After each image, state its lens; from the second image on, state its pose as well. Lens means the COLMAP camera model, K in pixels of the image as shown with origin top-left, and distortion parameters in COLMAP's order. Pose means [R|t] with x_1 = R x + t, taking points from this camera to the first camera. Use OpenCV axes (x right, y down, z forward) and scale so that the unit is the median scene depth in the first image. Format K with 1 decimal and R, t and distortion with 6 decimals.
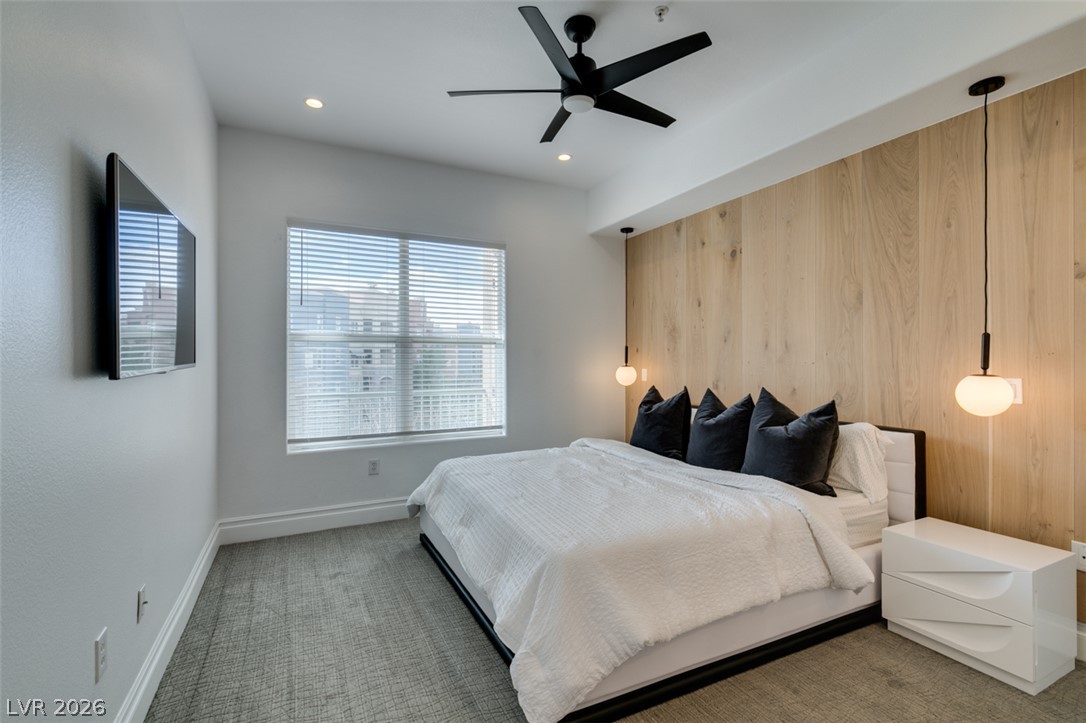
lens RADIAL K [[481.7, 0, 544.0], [0, 481.7, 363.5], [0, 0, 1]] dist [0.000910, -0.000167]
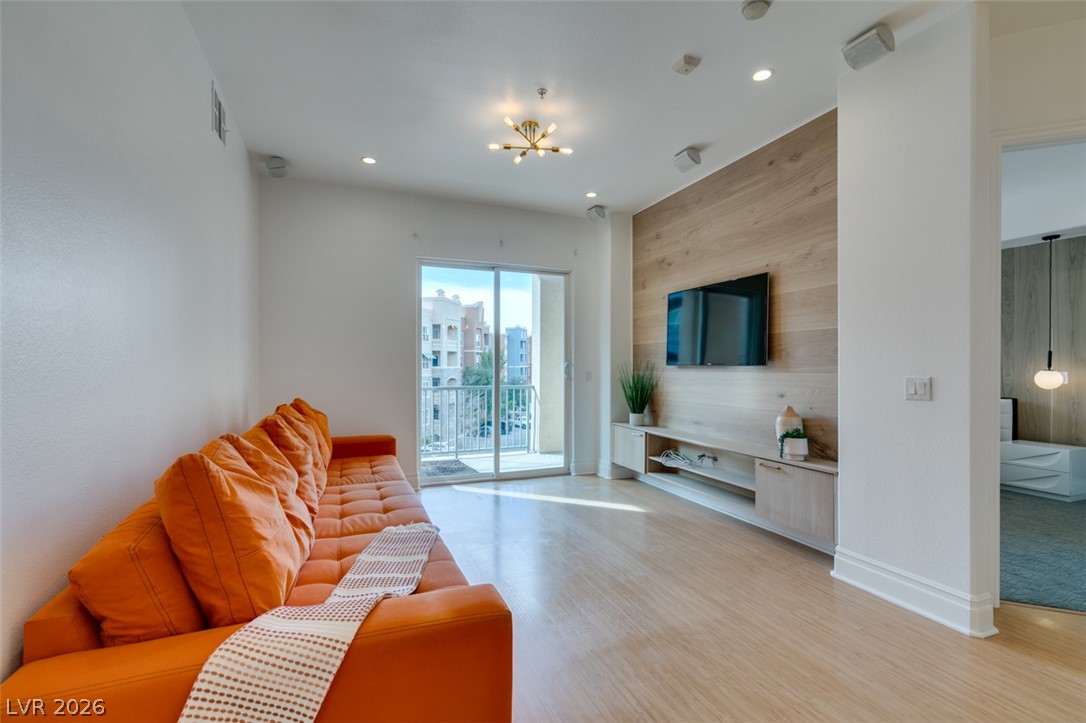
lens RADIAL K [[481.7, 0, 544.0], [0, 481.7, 363.5], [0, 0, 1]] dist [0.000910, -0.000167]
pose [[0.997897, 0.001563, -0.064801, -1.142443], [-0.001199, 0.999983, 0.005653, -0.015663], [0.064808, -0.005563, 0.997882, -1.234301]]
